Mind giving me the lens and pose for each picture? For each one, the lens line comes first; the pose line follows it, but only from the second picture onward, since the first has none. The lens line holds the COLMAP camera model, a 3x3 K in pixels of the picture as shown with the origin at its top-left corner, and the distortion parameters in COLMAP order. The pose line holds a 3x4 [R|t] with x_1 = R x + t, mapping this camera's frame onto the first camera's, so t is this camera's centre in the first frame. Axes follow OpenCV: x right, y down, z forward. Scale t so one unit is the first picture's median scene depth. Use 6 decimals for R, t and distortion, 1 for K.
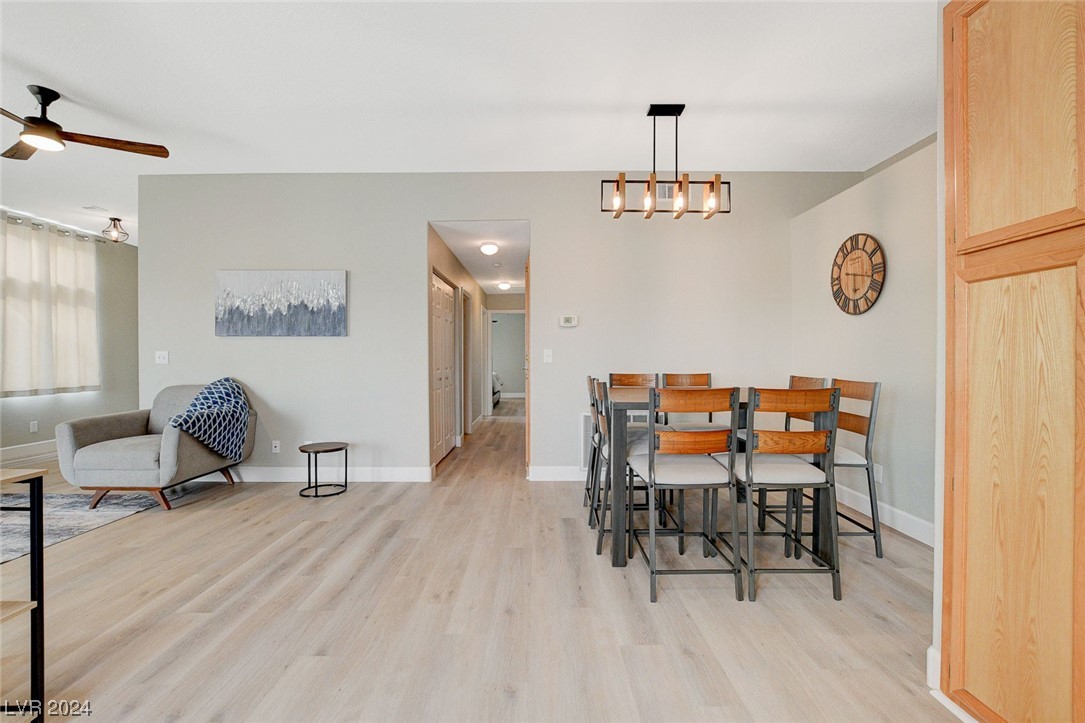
lens RADIAL K [[475.2, 0, 540.6], [0, 475.2, 359.4], [0, 0, 1]] dist [-0.033540, 0.007841]
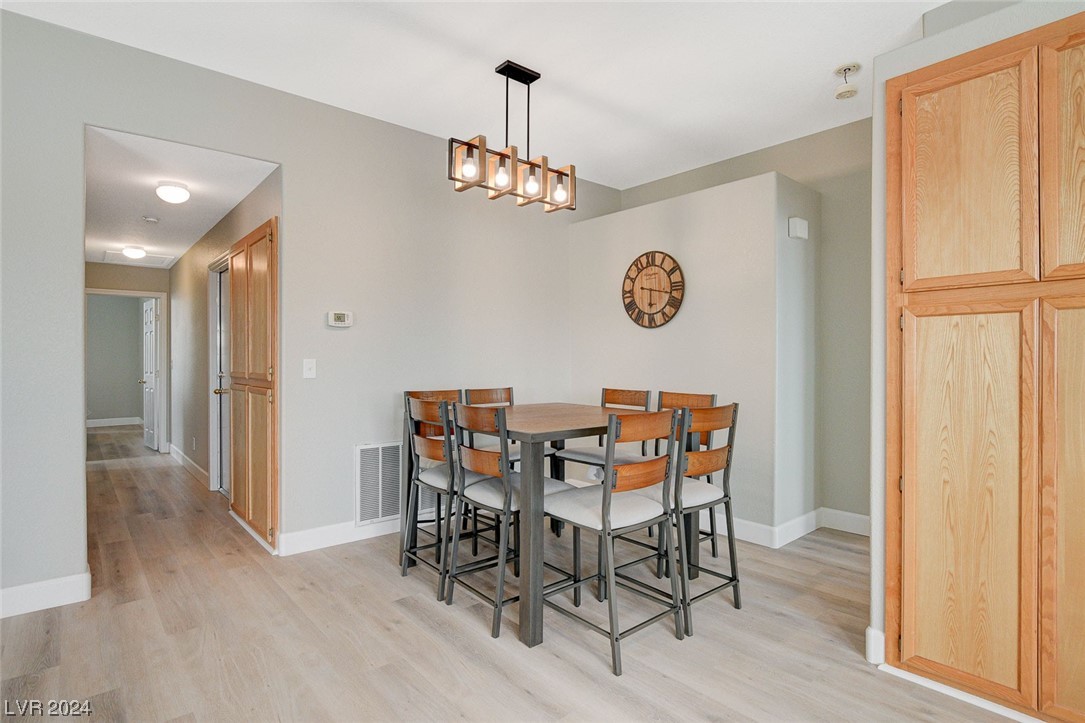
lens RADIAL K [[550.4, 0, 540.7], [0, 550.4, 358.9], [0, 0, 1]] dist [-0.011020, 0.001097]
pose [[0.761622, 0.003404, 0.648012, -0.286958], [0.000843, 0.999980, -0.006244, -0.018085], [-0.648021, 0.005302, 0.761604, 0.210272]]
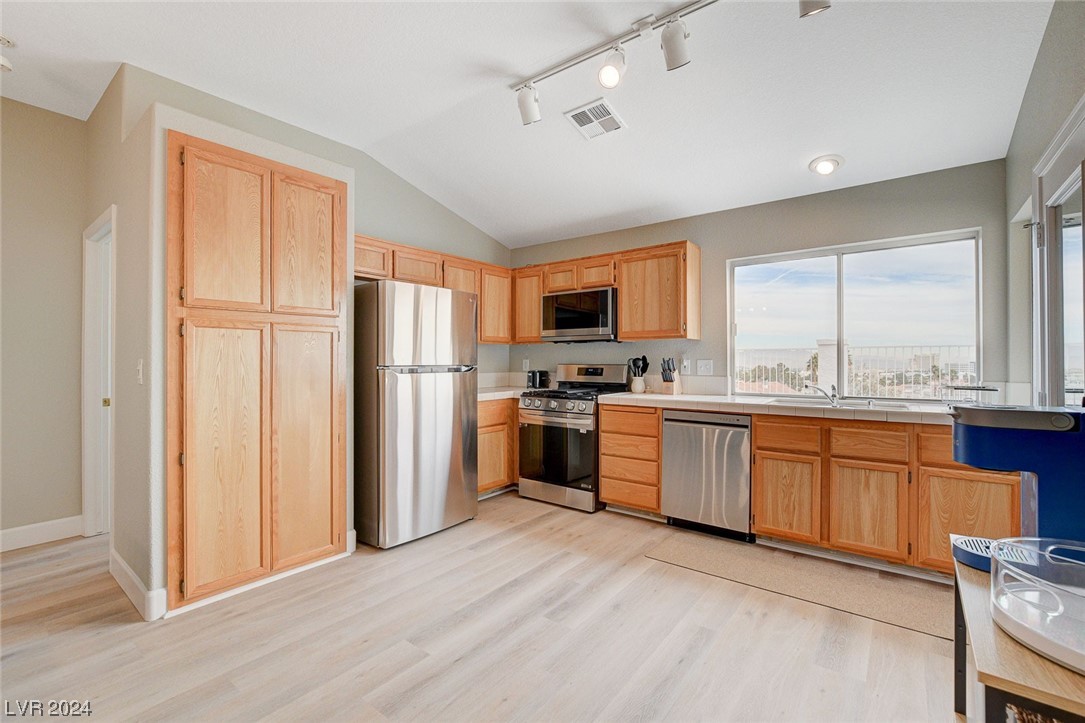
lens RADIAL K [[470.7, 0, 540.5], [0, 470.7, 359.3], [0, 0, 1]] dist [-0.017952, 0.005059]
pose [[-0.785088, 0.005098, 0.619363, -0.374429], [0.005036, 0.999986, -0.001846, -0.017666], [-0.619364, 0.001670, -0.785102, 0.581665]]
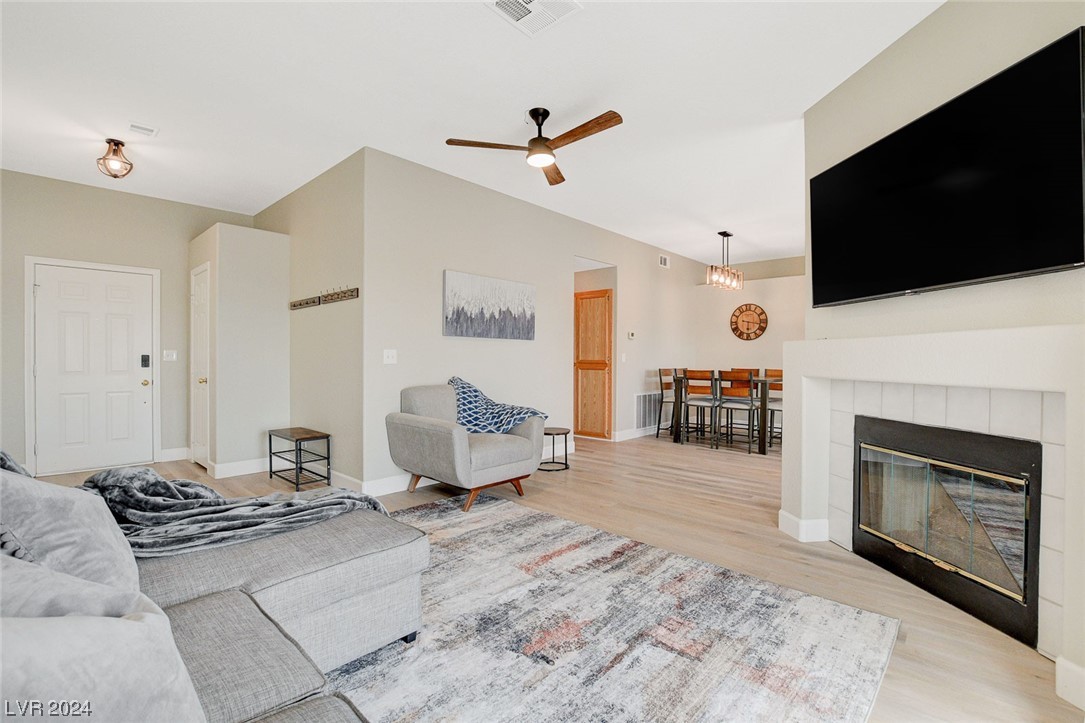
lens RADIAL K [[478.4, 0, 542.7], [0, 478.4, 359.0], [0, 0, 1]] dist [-0.037845, 0.004863]
pose [[0.676265, 0.004007, 0.736647, -1.503287], [-0.004634, 0.999989, -0.001185, -0.000298], [-0.736644, -0.002612, 0.676276, 0.188446]]
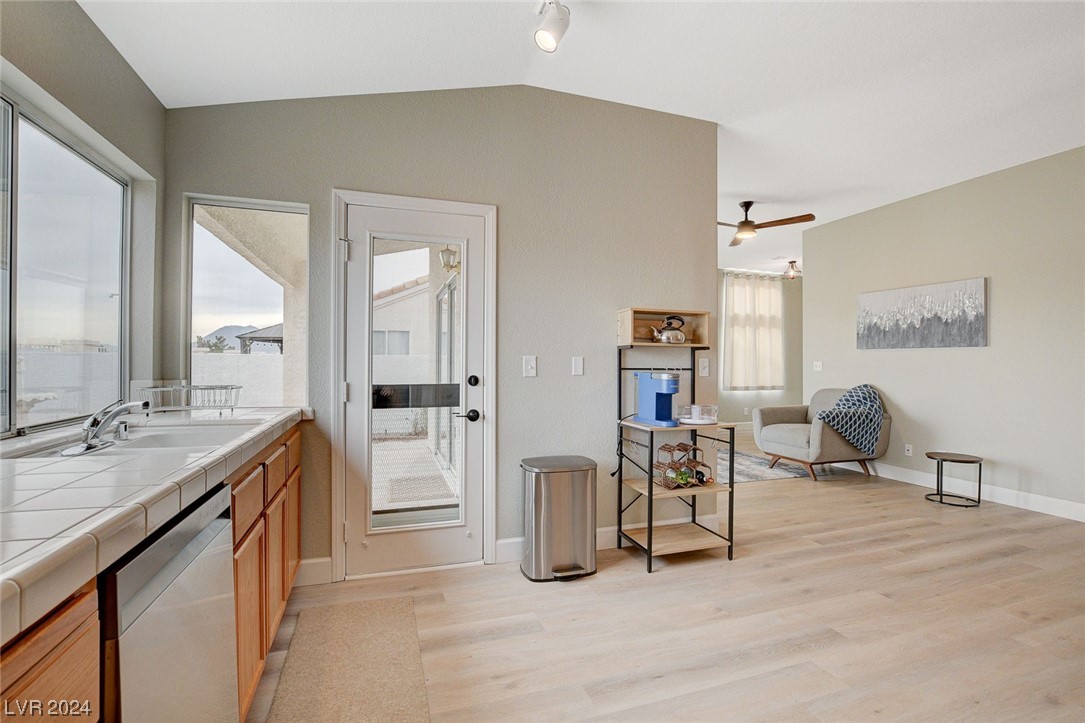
lens RADIAL K [[478.4, 0, 542.7], [0, 478.4, 359.0], [0, 0, 1]] dist [-0.037845, 0.004863]
pose [[0.315011, -0.002425, -0.949085, 0.226442], [-0.012532, 0.999899, -0.006714, -0.007334], [0.949005, 0.014009, 0.314948, -0.164208]]
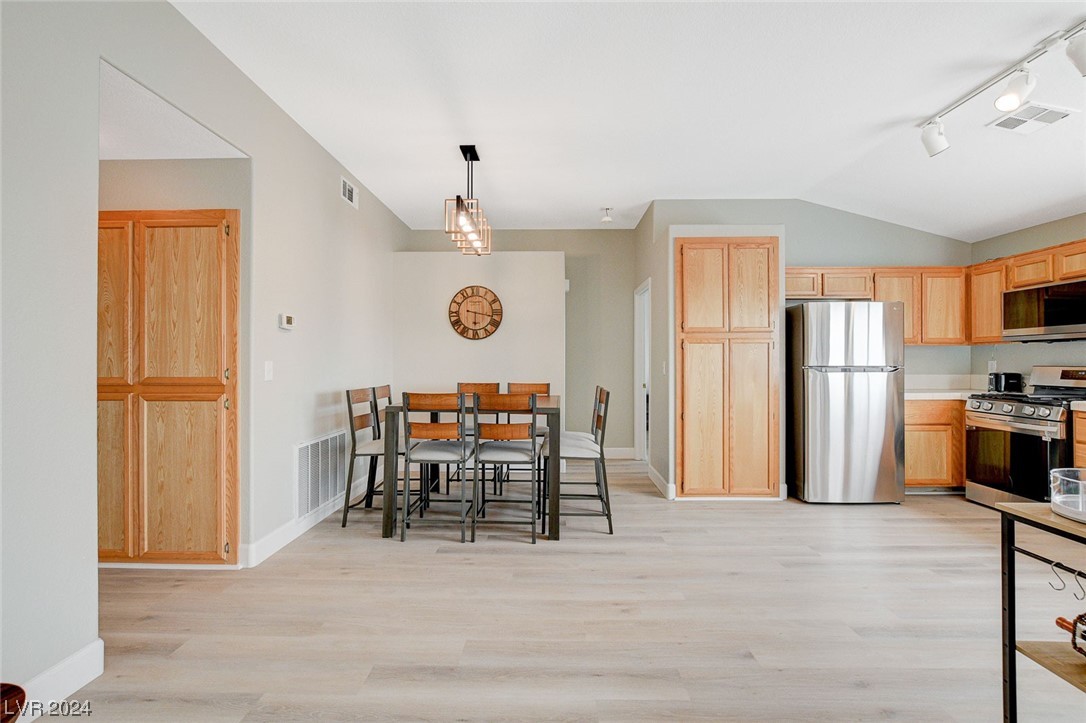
lens RADIAL K [[471.1, 0, 541.0], [0, 471.1, 359.3], [0, 0, 1]] dist [-0.017952, 0.005059]
pose [[0.026424, 0.008633, 0.999614, -0.751286], [0.004457, 0.999952, -0.008753, -0.018136], [-0.999641, 0.004687, 0.026384, 0.699172]]
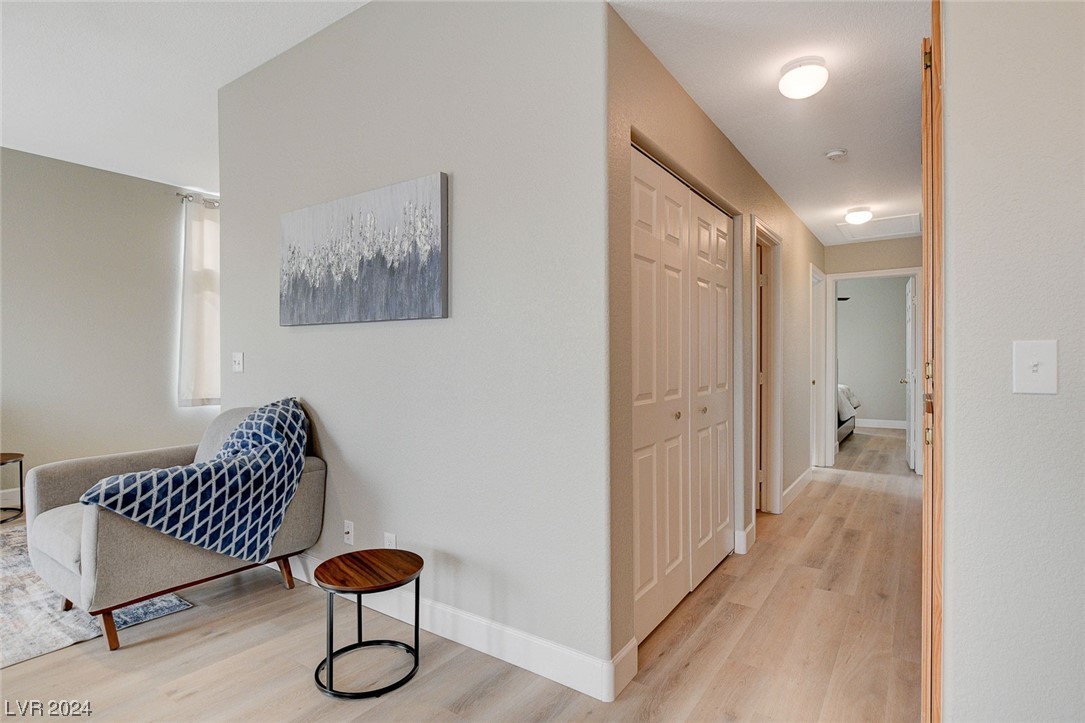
lens RADIAL K [[550.4, 0, 540.7], [0, 550.4, 358.9], [0, 0, 1]] dist [-0.011020, 0.001097]
pose [[0.816994, 0.002190, -0.576642, -0.036348], [-0.003072, 0.999995, -0.000555, -0.011288], [0.576638, 0.002225, 0.816997, 0.725422]]
